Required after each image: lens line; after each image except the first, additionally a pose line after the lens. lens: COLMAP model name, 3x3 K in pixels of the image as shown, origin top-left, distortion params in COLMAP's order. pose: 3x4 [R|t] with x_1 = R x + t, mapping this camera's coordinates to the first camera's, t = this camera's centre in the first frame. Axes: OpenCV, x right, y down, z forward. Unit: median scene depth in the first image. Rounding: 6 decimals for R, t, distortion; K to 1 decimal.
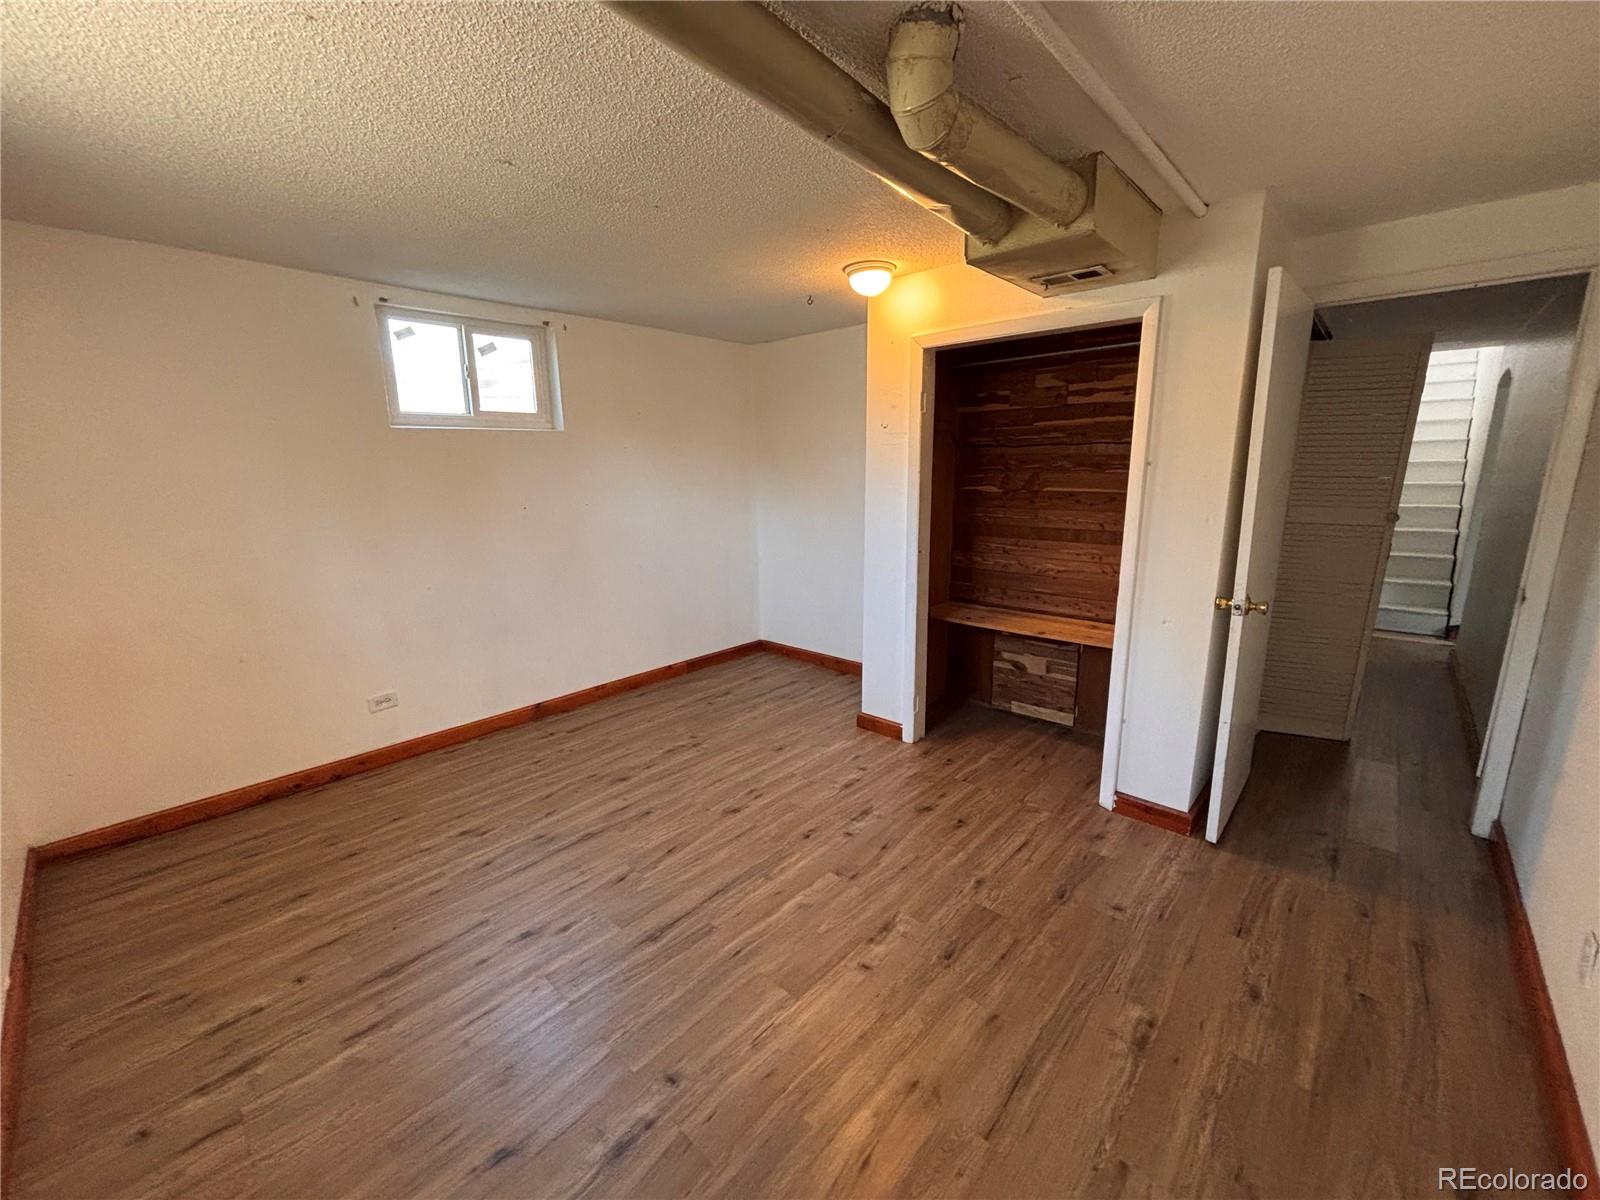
lens RADIAL K [[644.8, 0, 804.3], [0, 644.8, 592.6], [0, 0, 1]] dist [-0.001739, -0.000138]
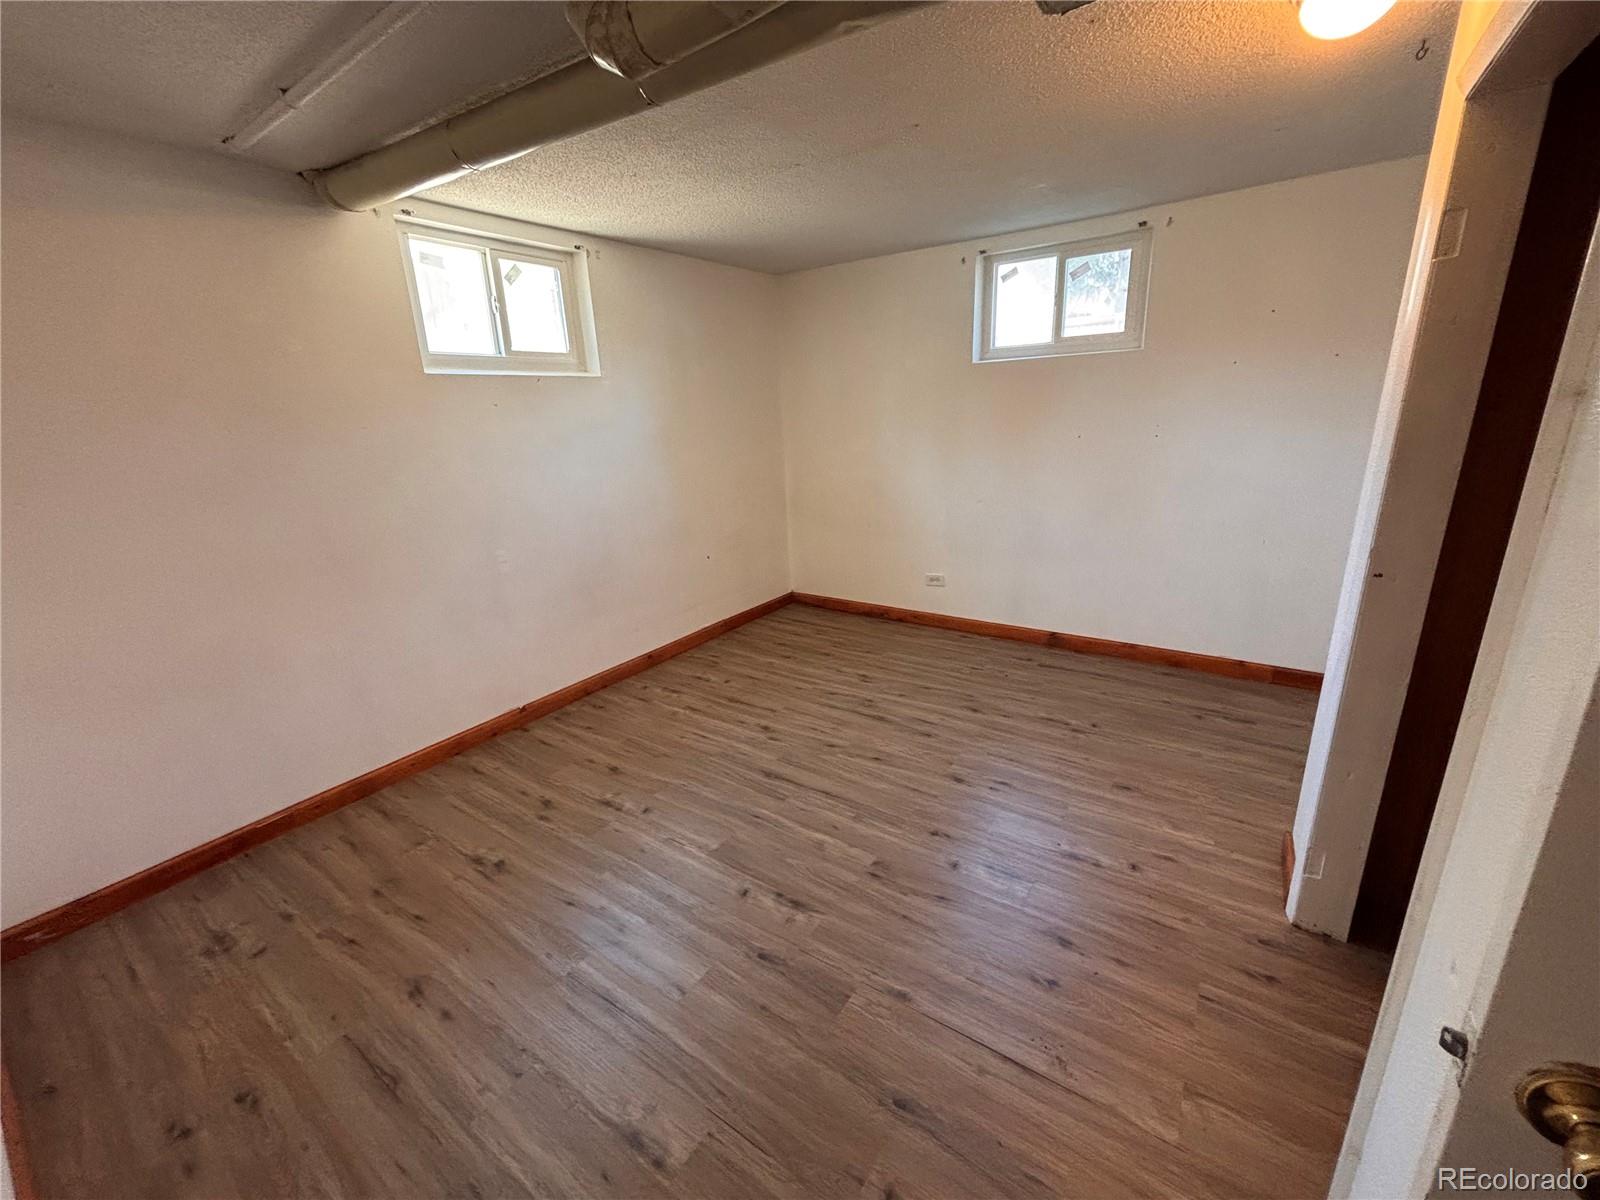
lens RADIAL K [[644.8, 0, 804.2], [0, 644.8, 603.9], [0, 0, 1]] dist [-0.001739, -0.000138]
pose [[0.123583, 0.299416, -0.946085, 0.683930], [-0.156826, 0.947306, 0.279317, -0.131370], [0.979864, 0.113851, 0.164027, 0.607559]]
